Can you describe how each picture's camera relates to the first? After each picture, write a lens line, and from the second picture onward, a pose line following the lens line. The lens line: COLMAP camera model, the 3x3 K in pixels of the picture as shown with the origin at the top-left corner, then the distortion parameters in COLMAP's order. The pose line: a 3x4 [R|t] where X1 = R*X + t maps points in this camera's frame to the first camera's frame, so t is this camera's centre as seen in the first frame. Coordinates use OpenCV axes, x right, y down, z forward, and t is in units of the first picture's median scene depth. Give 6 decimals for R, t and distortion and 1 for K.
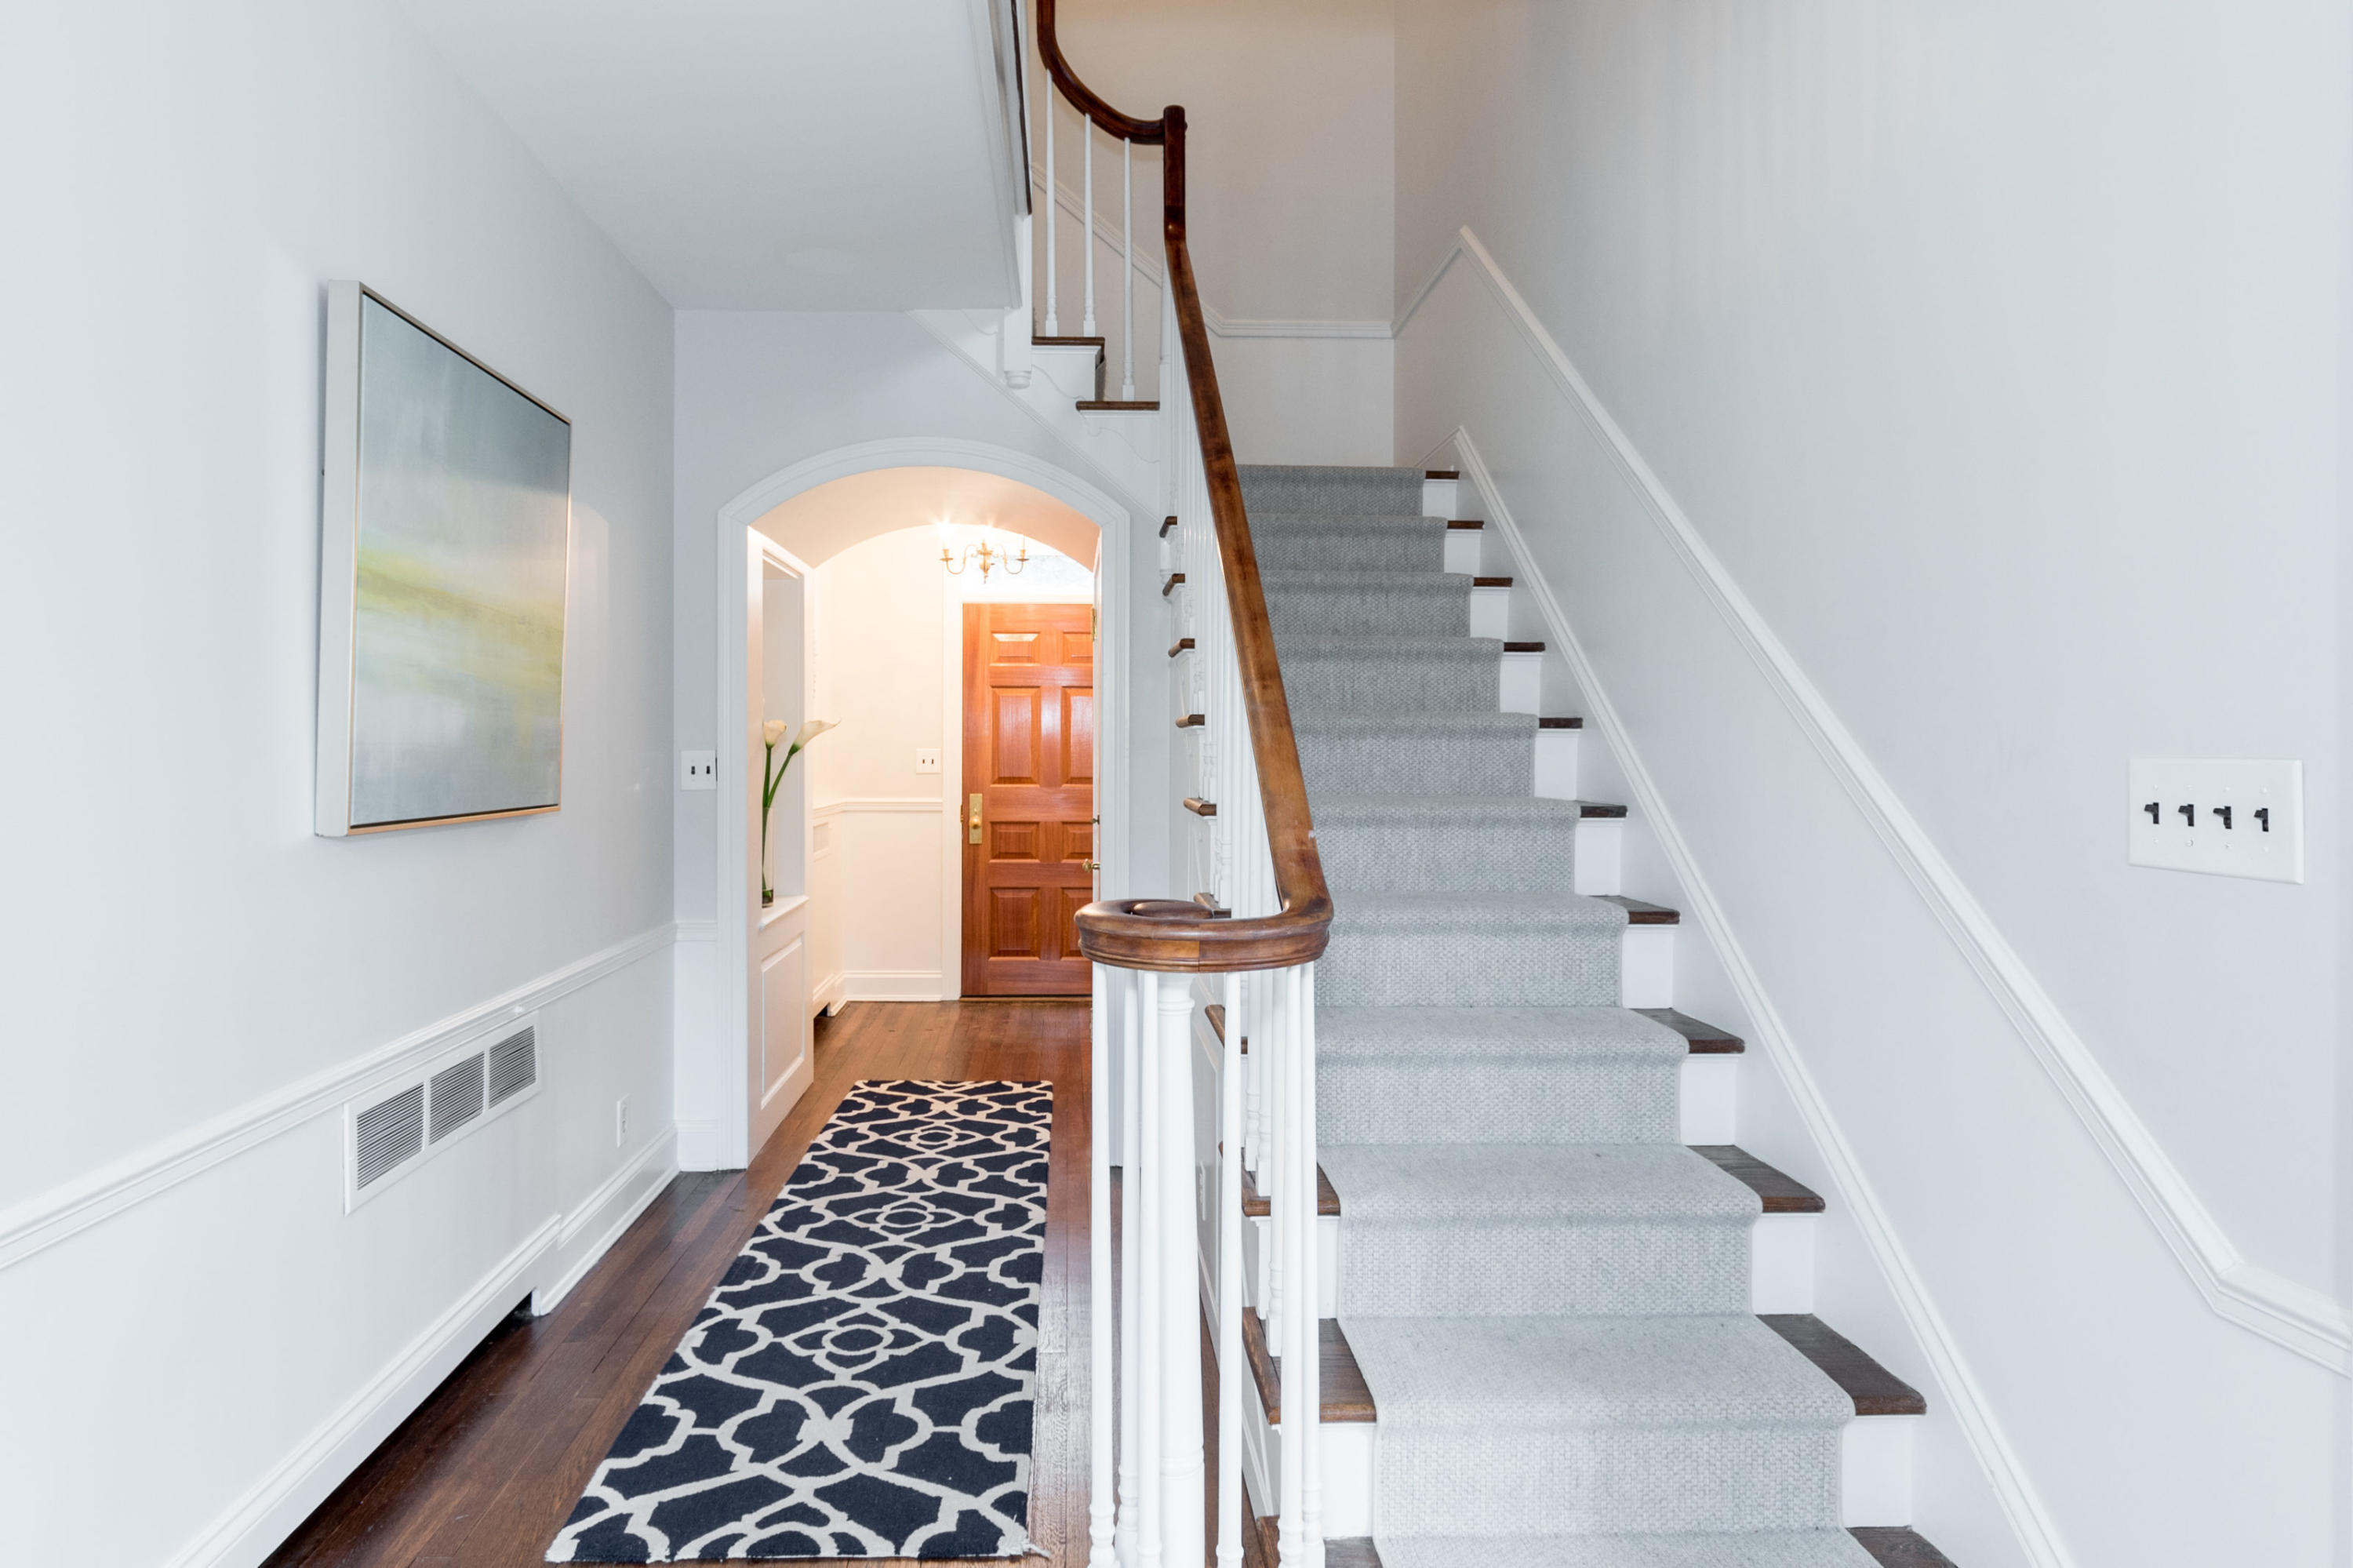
lens RADIAL K [[1032.6, 0, 1171.8], [0, 1032.6, 792.9], [0, 0, 1]] dist [0.001599, 0.000391]
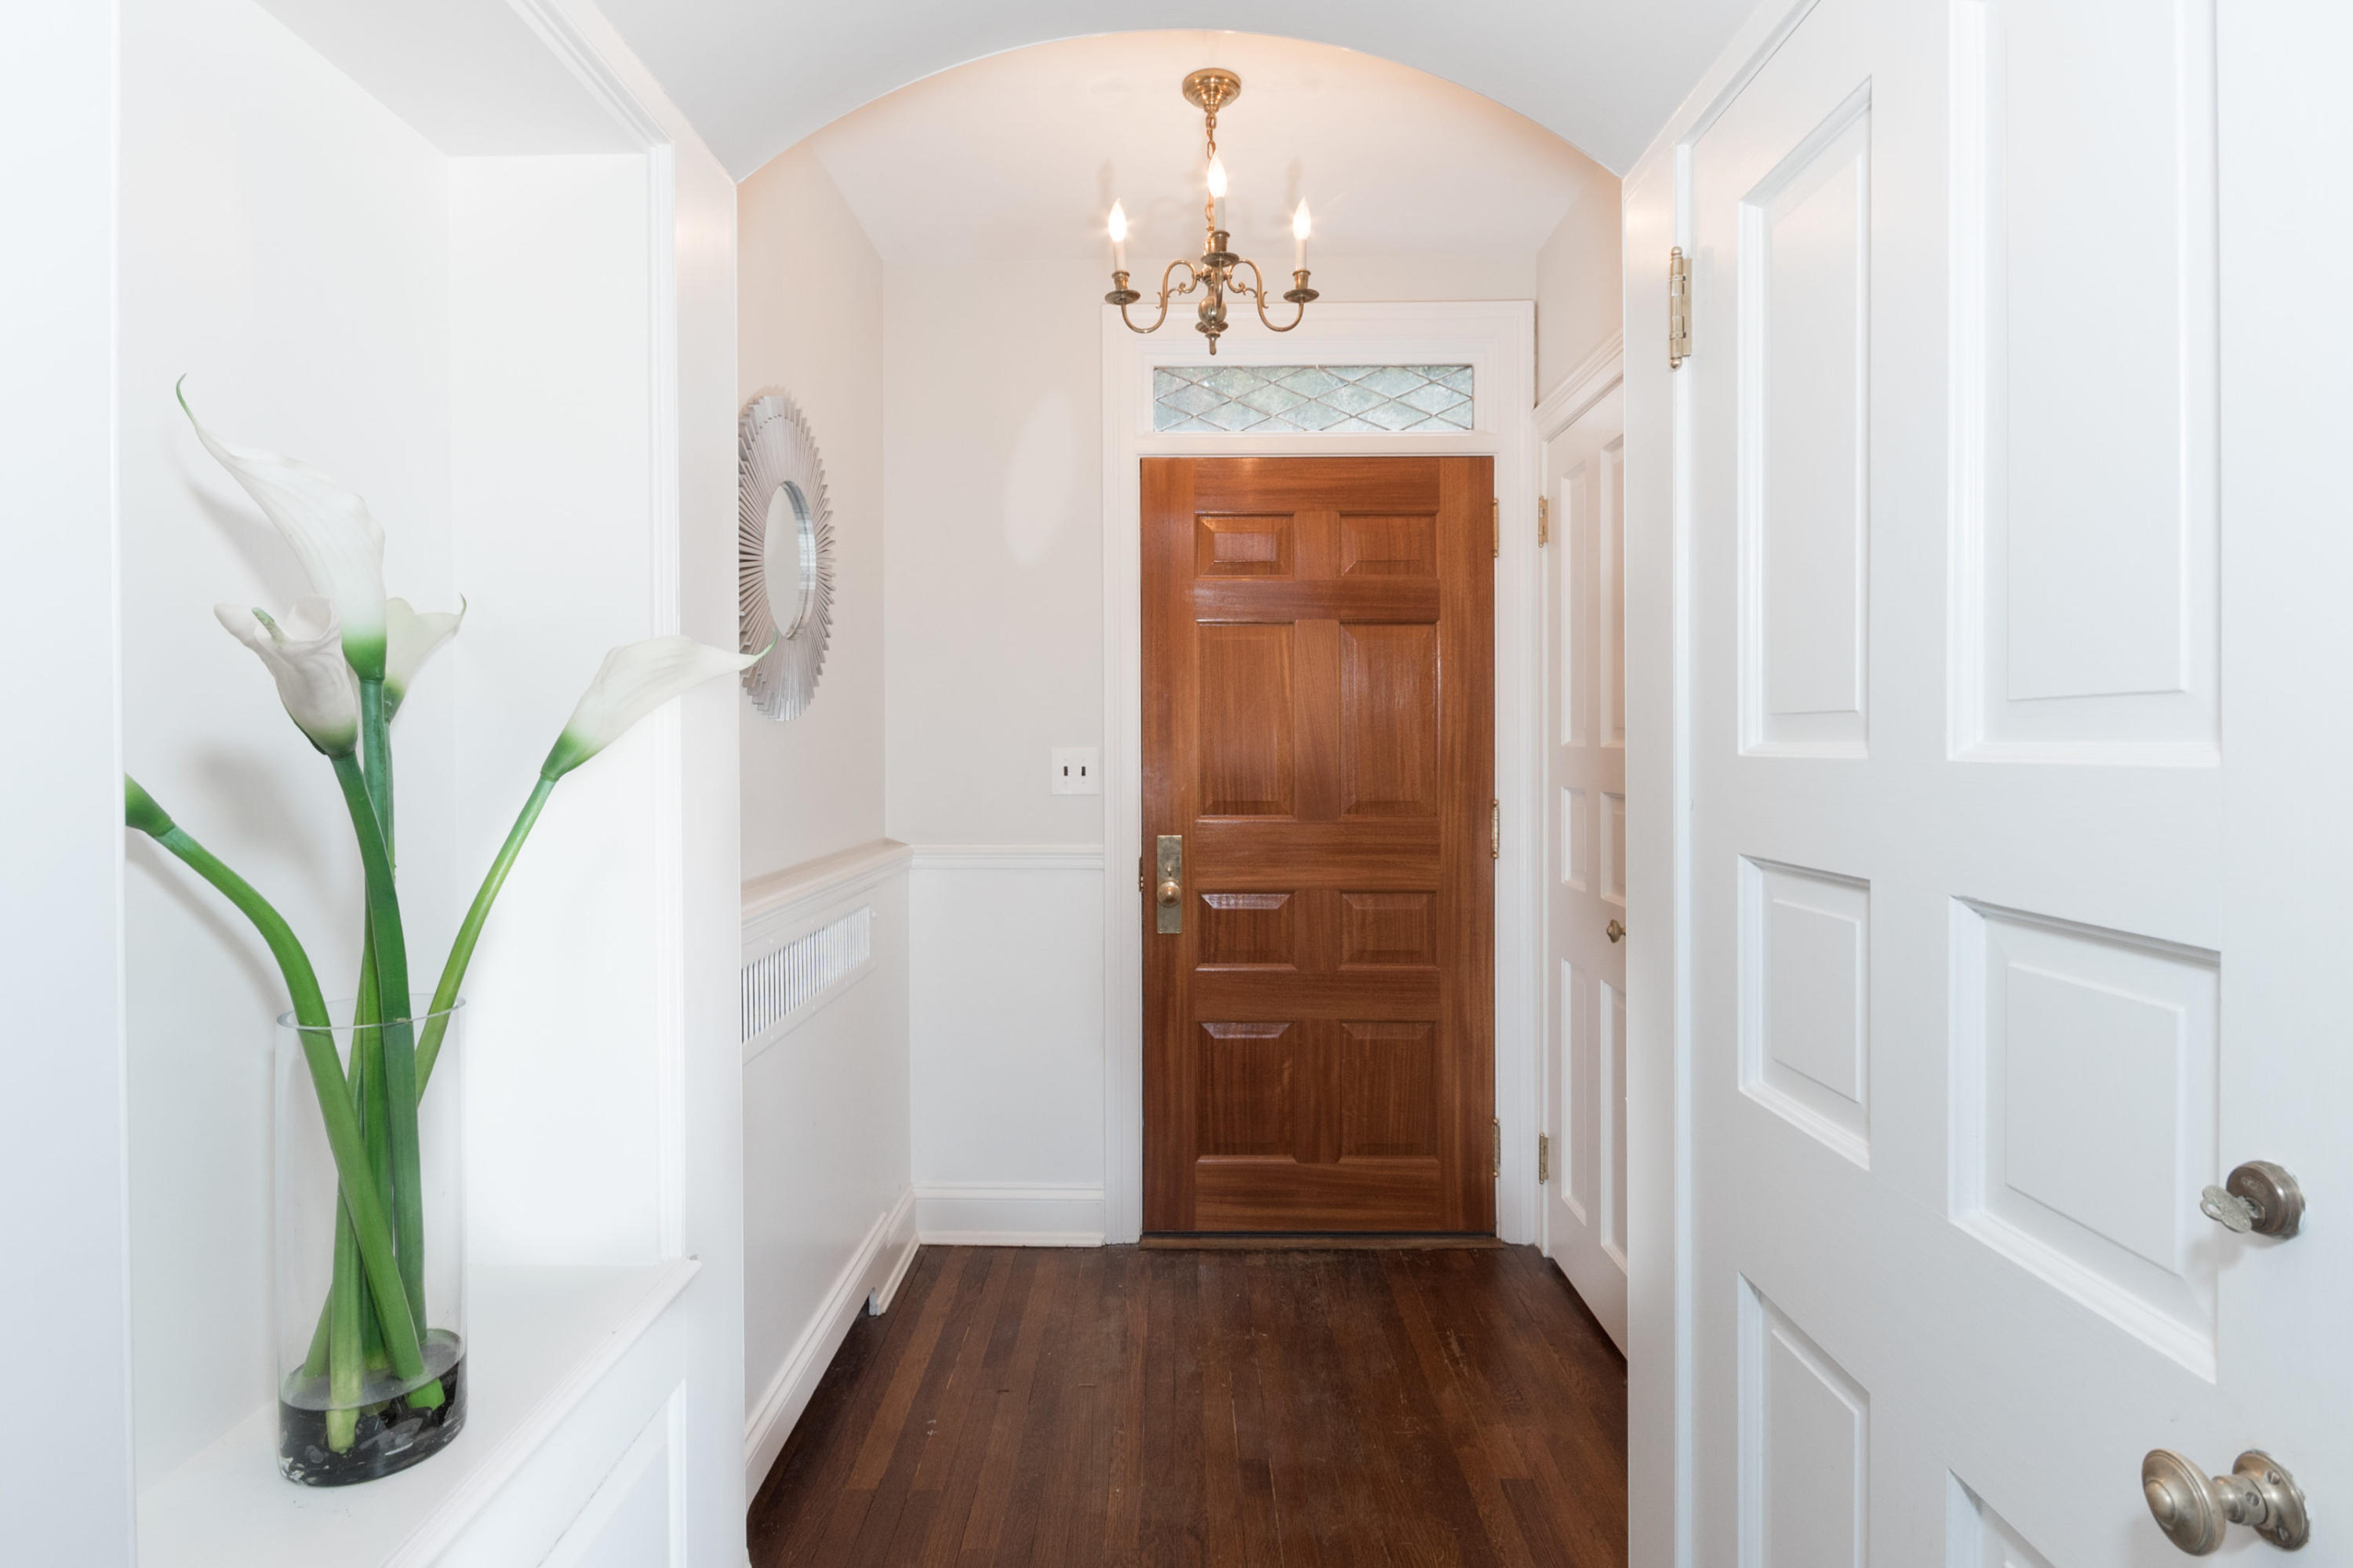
lens RADIAL K [[1032.6, 0, 1171.8], [0, 1032.6, 792.9], [0, 0, 1]] dist [0.001599, 0.000391]
pose [[0.991789, -0.004841, -0.127791, -0.123970], [0.005116, 0.999985, 0.001830, -0.021491], [0.127780, -0.002469, 0.991799, 0.498539]]
